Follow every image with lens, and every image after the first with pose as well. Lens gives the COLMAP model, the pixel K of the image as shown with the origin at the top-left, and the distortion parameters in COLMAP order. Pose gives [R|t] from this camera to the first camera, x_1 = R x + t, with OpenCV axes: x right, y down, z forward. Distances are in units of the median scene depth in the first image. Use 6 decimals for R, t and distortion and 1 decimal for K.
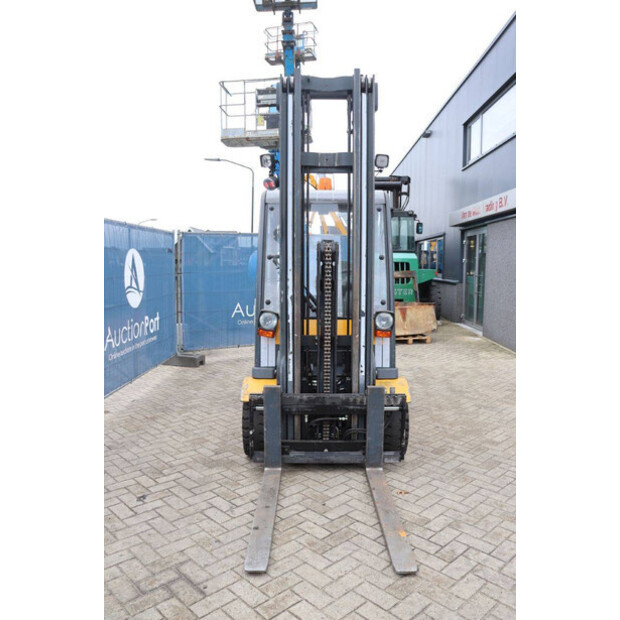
lens RADIAL K [[501.3, 0, 310.0], [0, 501.3, 310.0], [0, 0, 1]] dist [-0.154605, 0.115340]
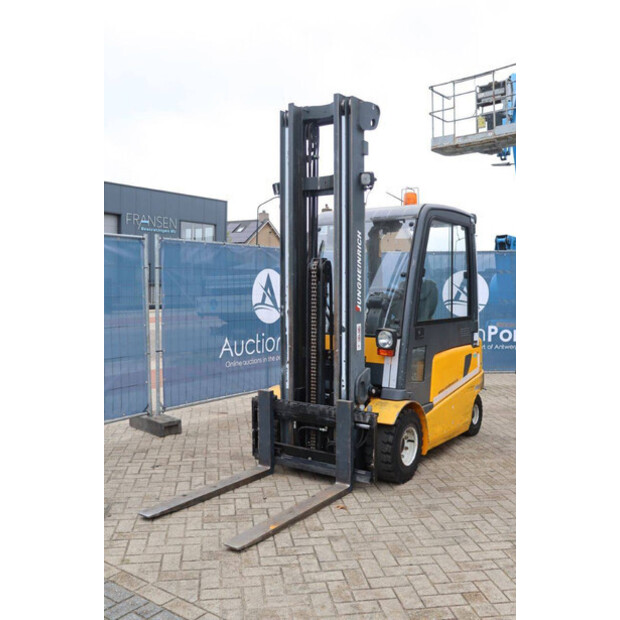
lens RADIAL K [[593.4, 0, 310.0], [0, 593.4, 310.0], [0, 0, 1]] dist [-0.079831, 0.005960]
pose [[0.820907, 0.021606, -0.570653, 0.737602], [-0.052802, 0.997875, -0.038177, 0.018451], [0.568616, 0.061472, 0.820303, -0.039838]]
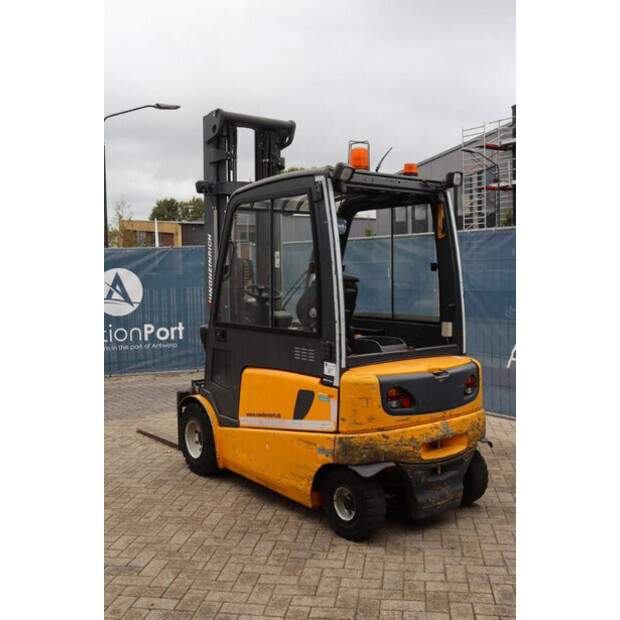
lens RADIAL K [[684.3, 0, 310.0], [0, 684.3, 310.0], [0, 0, 1]] dist [-0.007361, -0.004182]
pose [[-0.793360, 0.036604, -0.607651, 0.895507], [-0.050332, 0.990829, 0.125400, -0.227642], [0.606668, 0.130072, -0.784242, 2.372809]]
